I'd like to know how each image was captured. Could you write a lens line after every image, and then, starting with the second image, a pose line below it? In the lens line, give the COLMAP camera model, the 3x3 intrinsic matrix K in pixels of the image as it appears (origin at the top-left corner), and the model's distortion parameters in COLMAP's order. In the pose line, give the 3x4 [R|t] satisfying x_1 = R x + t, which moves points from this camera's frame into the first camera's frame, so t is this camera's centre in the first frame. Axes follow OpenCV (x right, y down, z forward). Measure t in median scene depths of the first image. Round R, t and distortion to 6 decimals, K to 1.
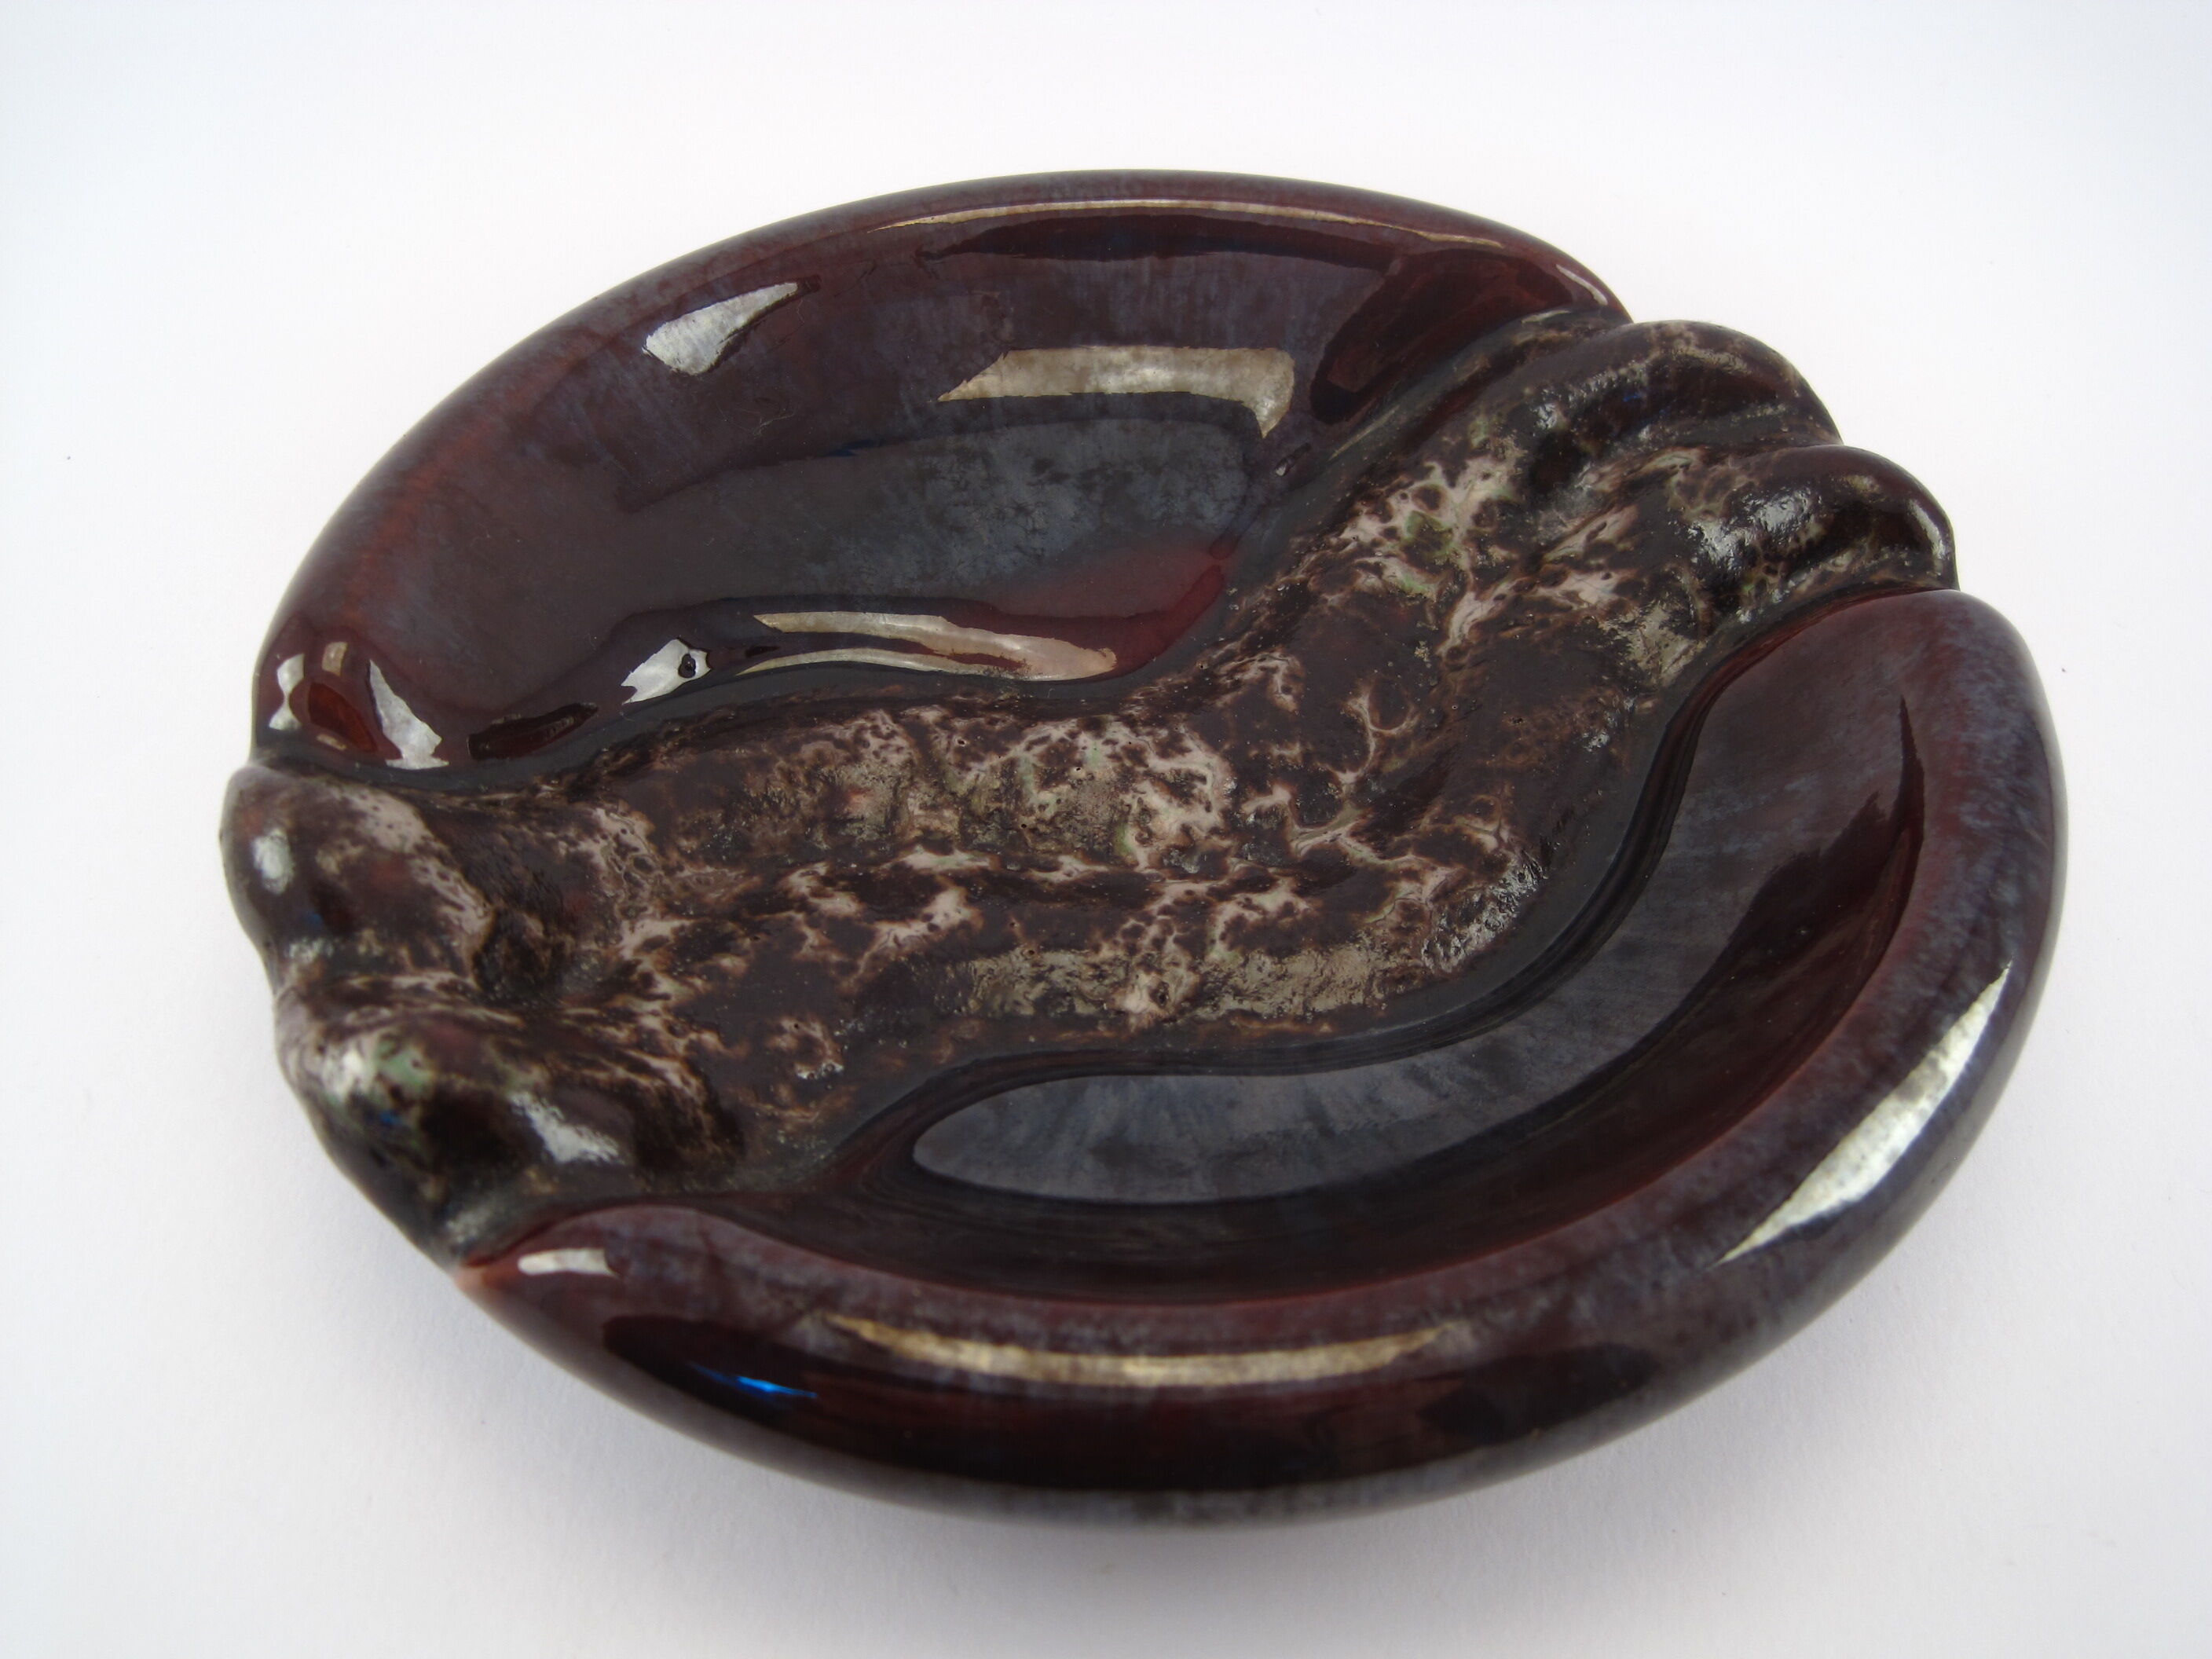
lens RADIAL K [[2279.8, 0, 1073.6], [0, 2279.8, 825.1], [0, 0, 1]] dist [-0.182459, 0.105117]
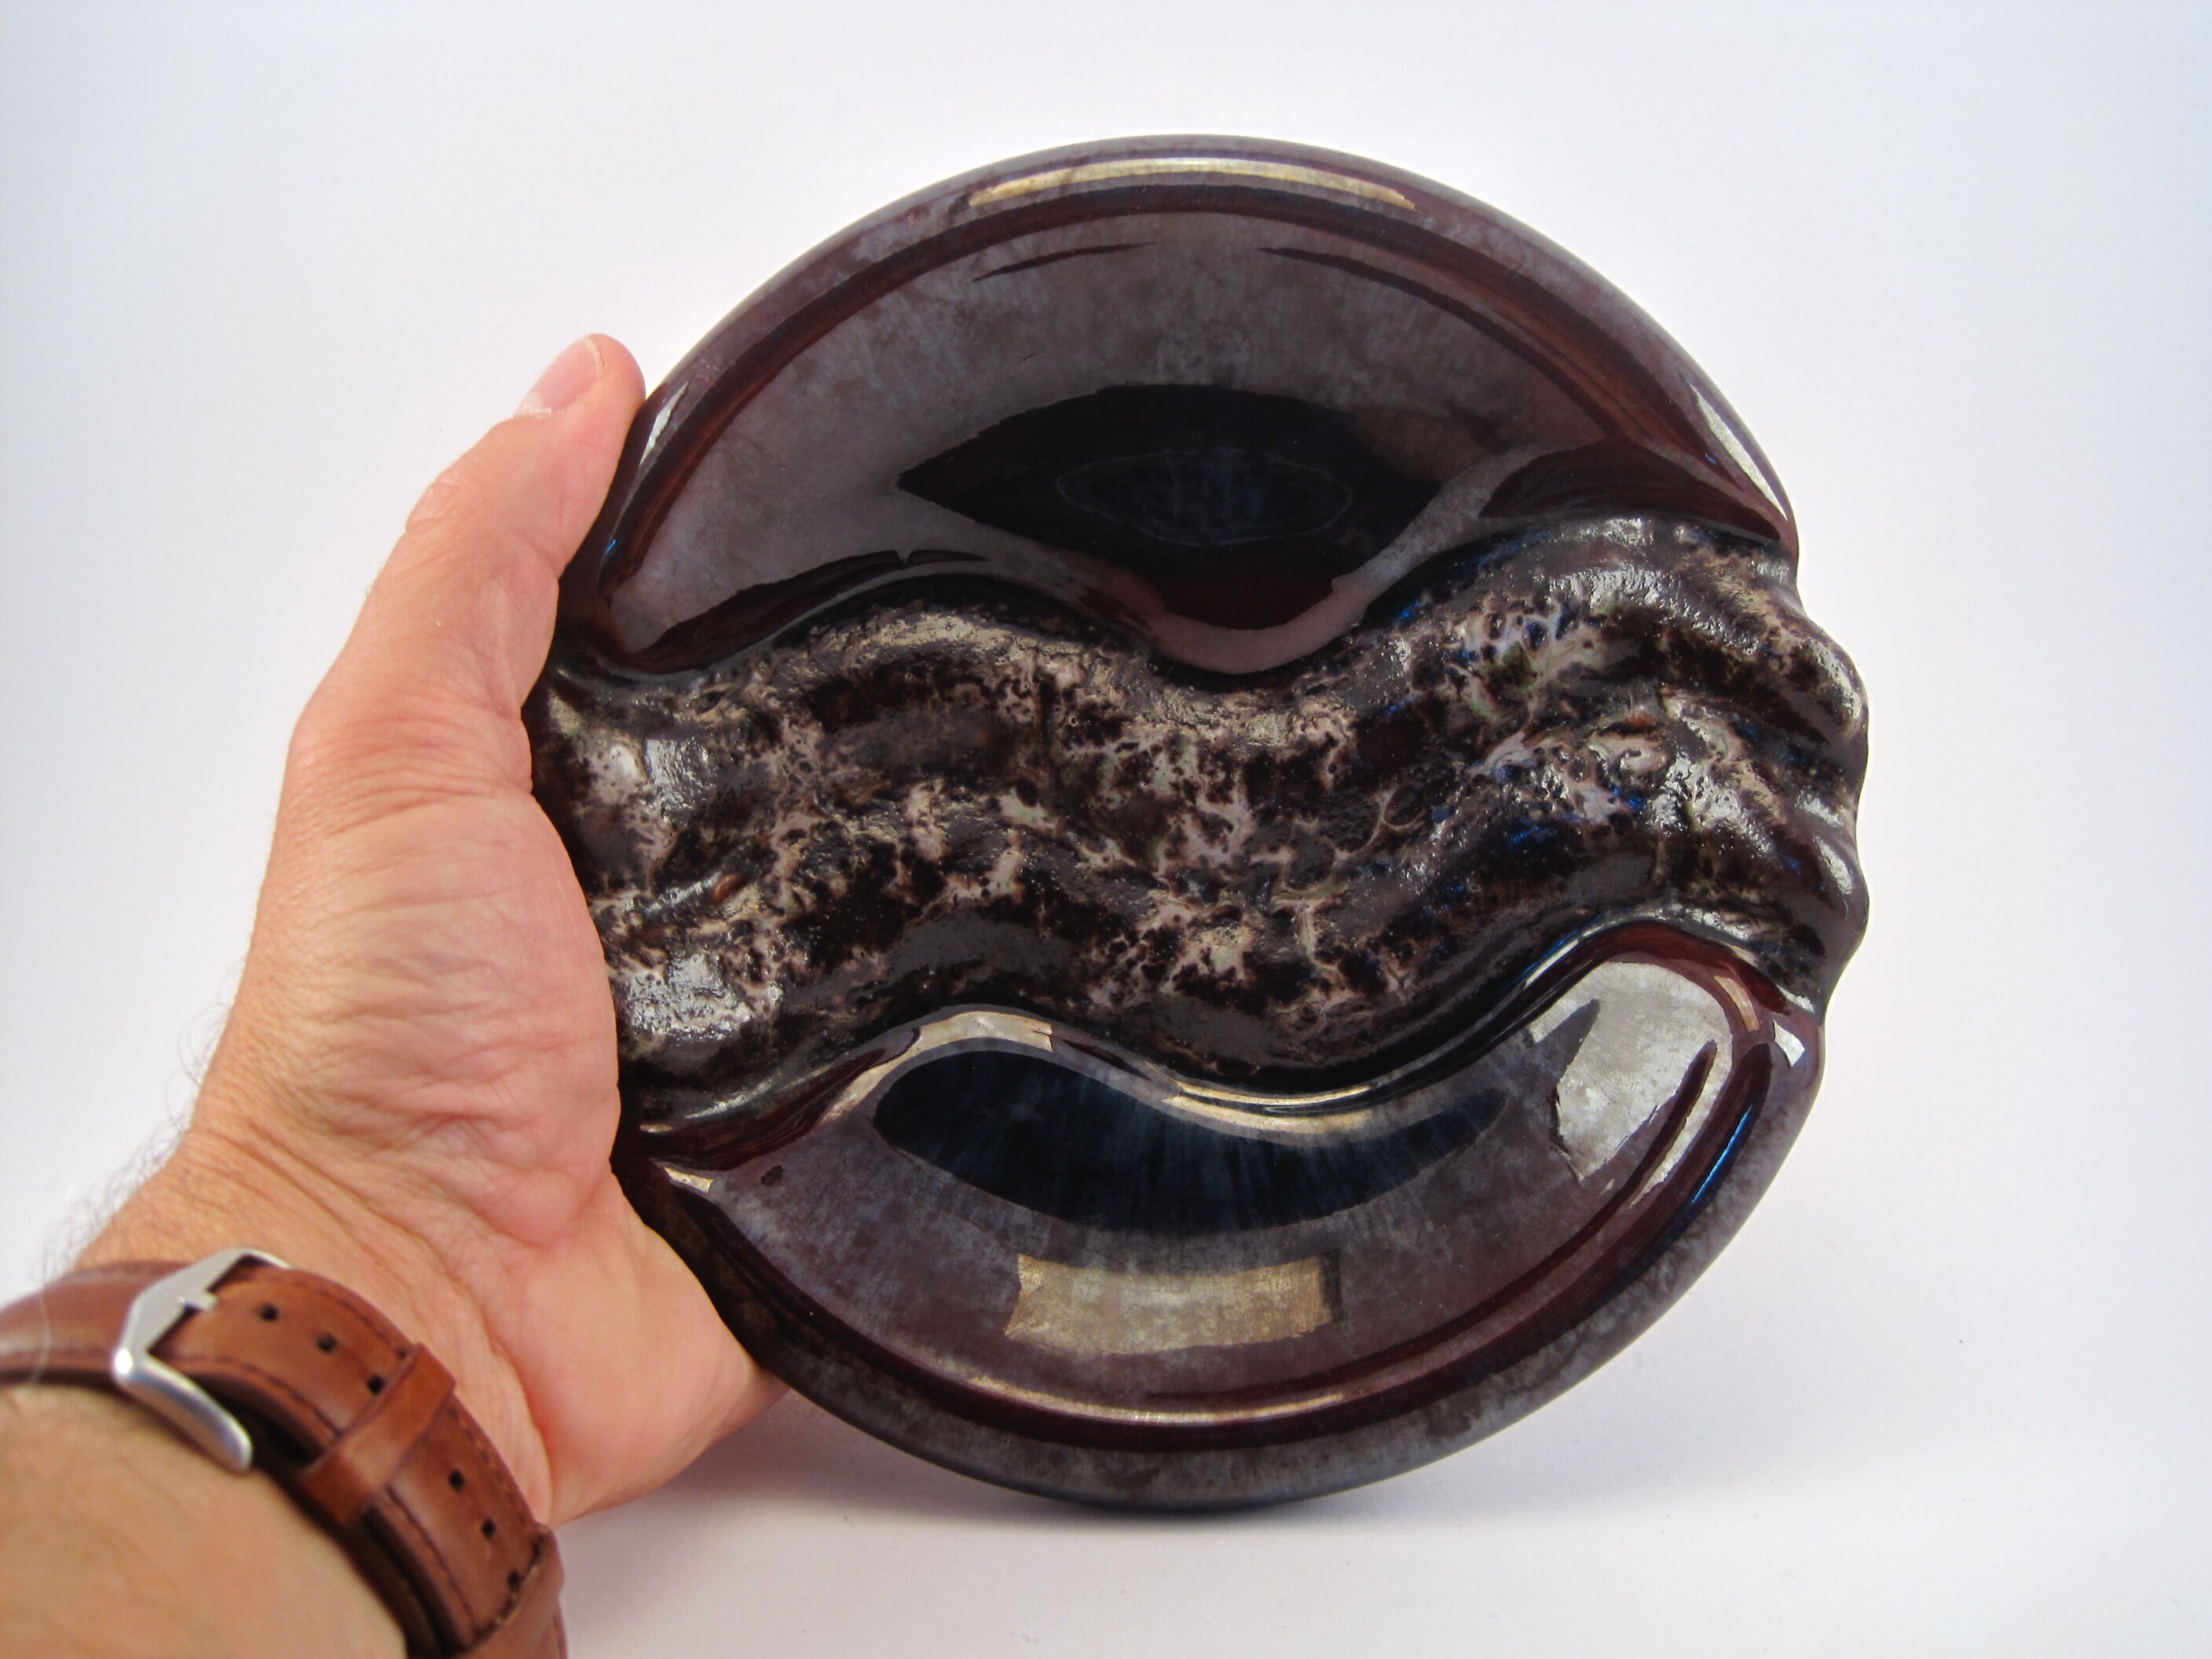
lens RADIAL K [[2279.8, 0, 1073.6], [0, 2279.8, 825.1], [0, 0, 1]] dist [-0.182459, 0.105117]
pose [[0.918611, 0.392886, -0.042354, 0.028614], [-0.257199, 0.675822, 0.690734, -0.897677], [0.300004, -0.623623, 0.721867, 0.031986]]
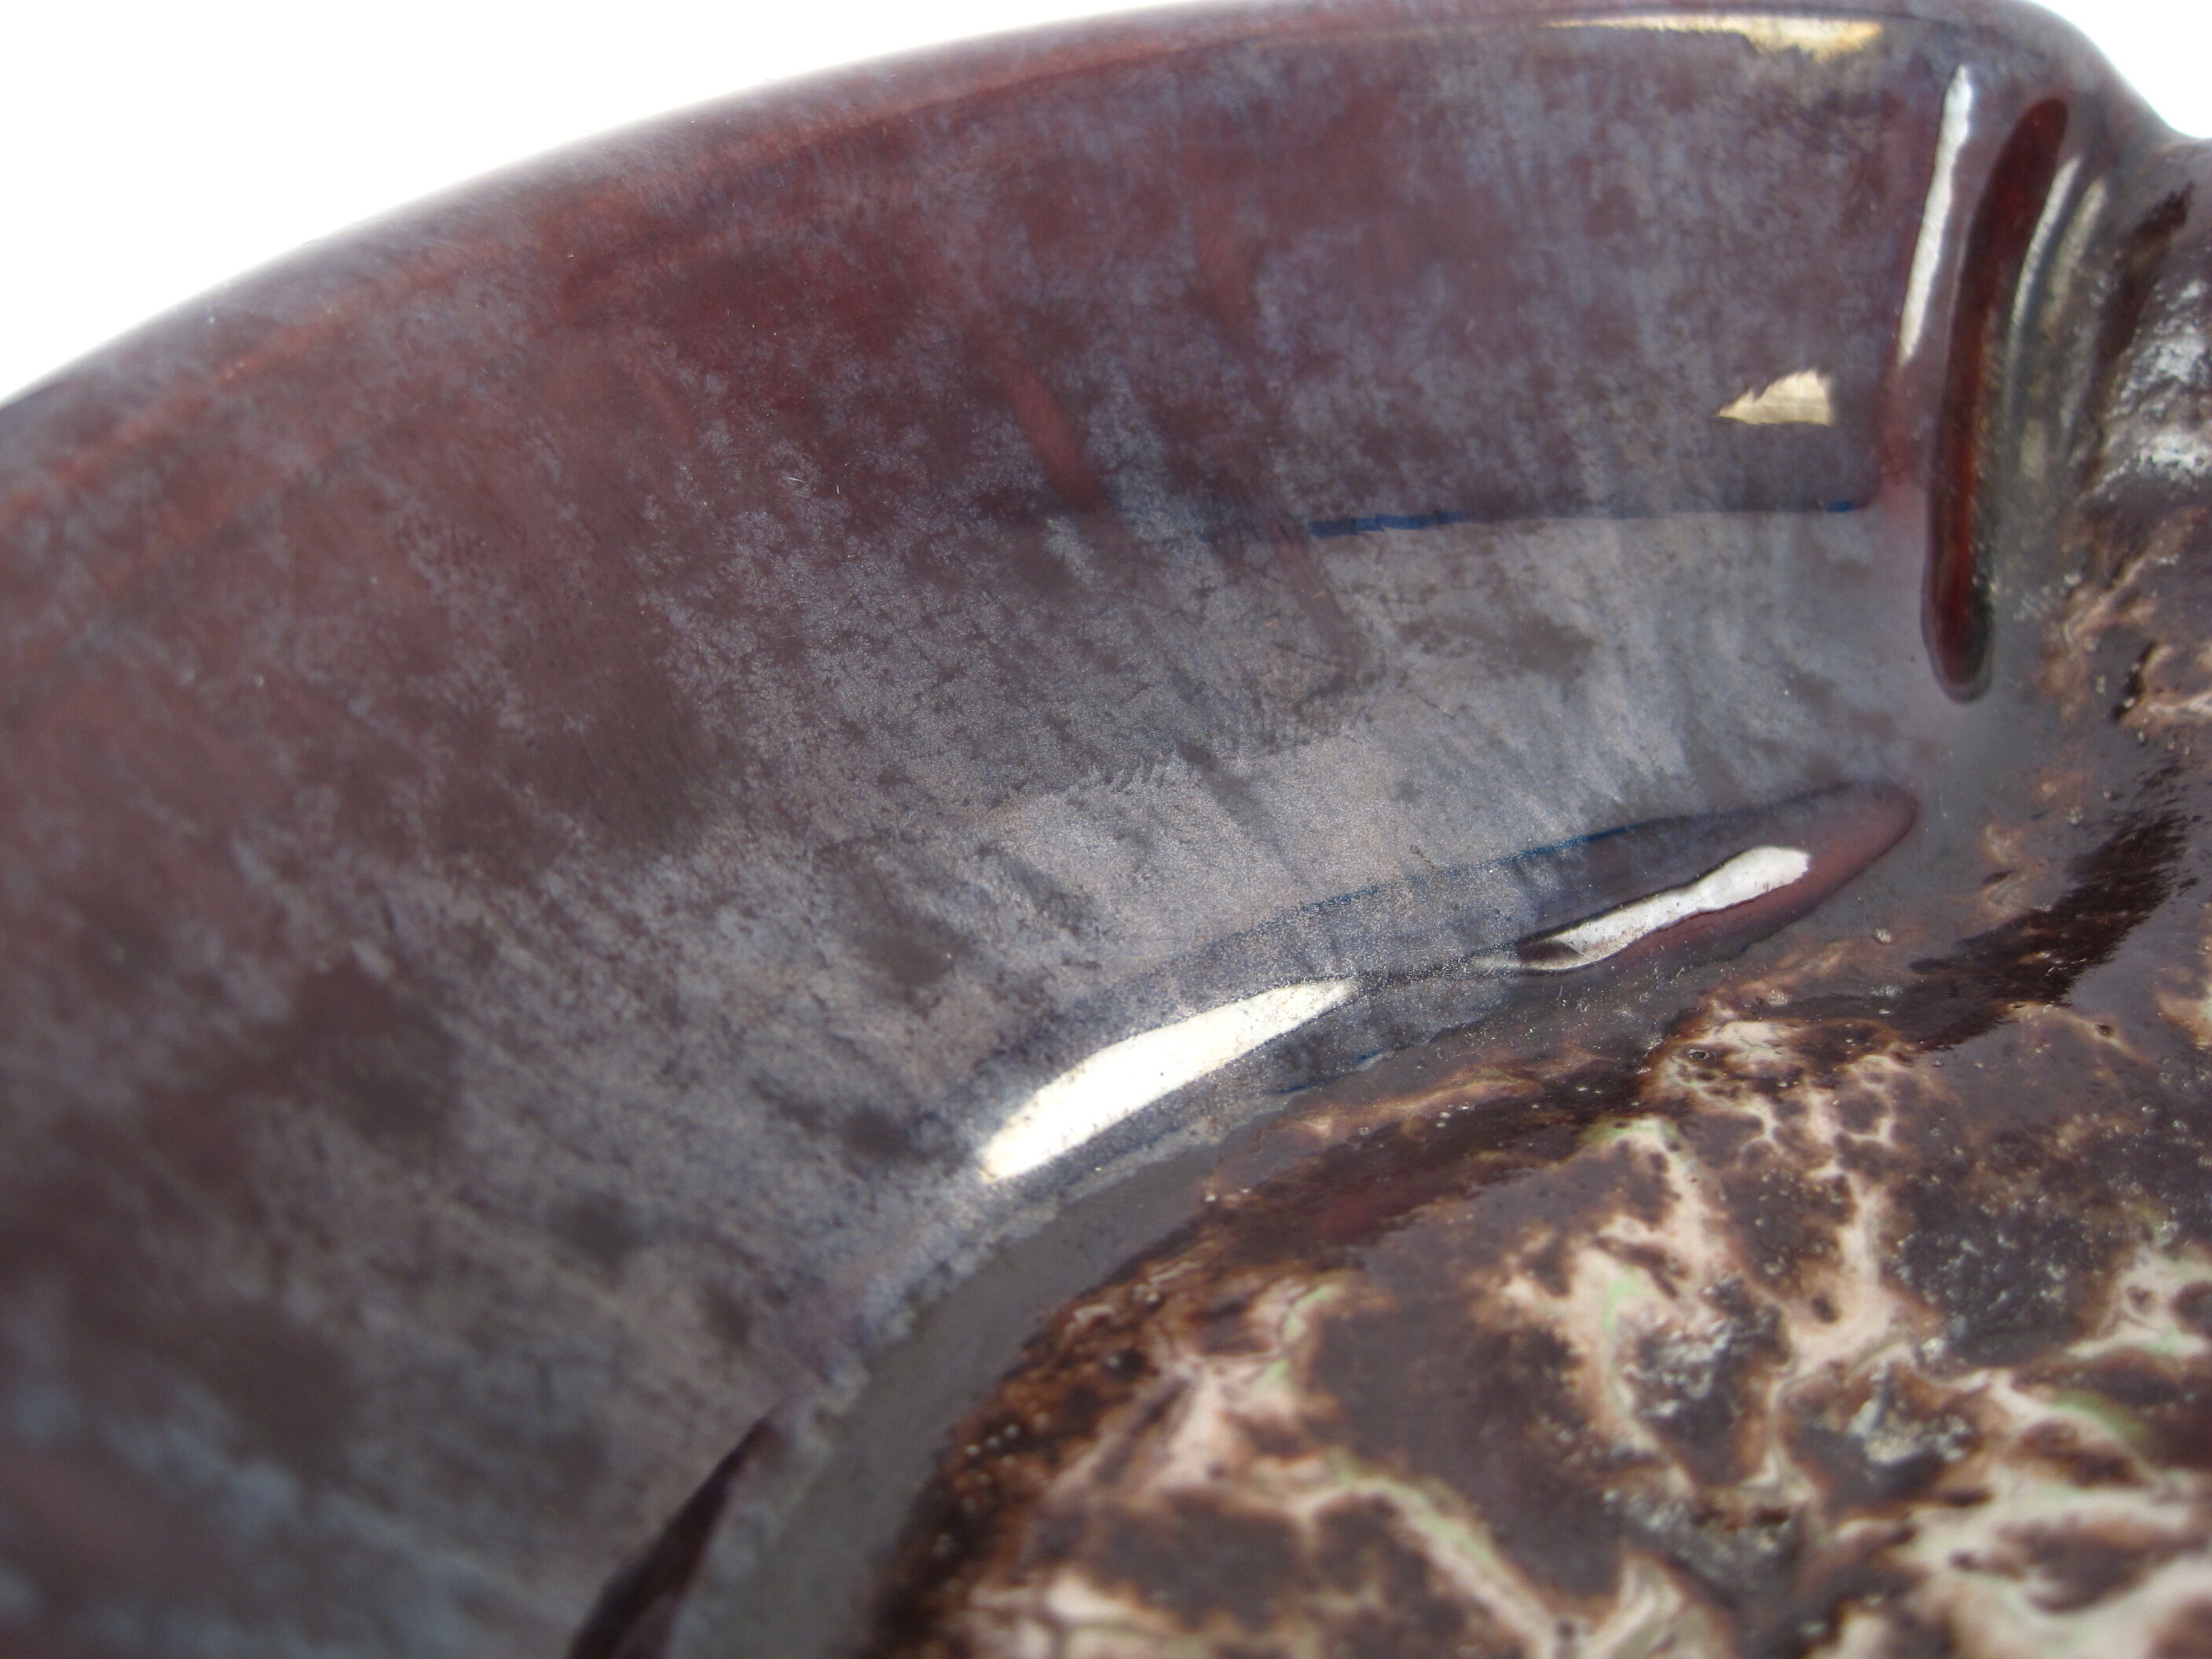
lens RADIAL K [[2279.8, 0, 1073.6], [0, 2279.8, 825.1], [0, 0, 1]] dist [-0.182459, 0.105117]
pose [[-0.937673, 0.232076, -0.258671, 0.227421], [-0.231273, 0.138851, 0.962930, -0.281535], [0.259389, 0.962736, -0.076524, 0.886837]]
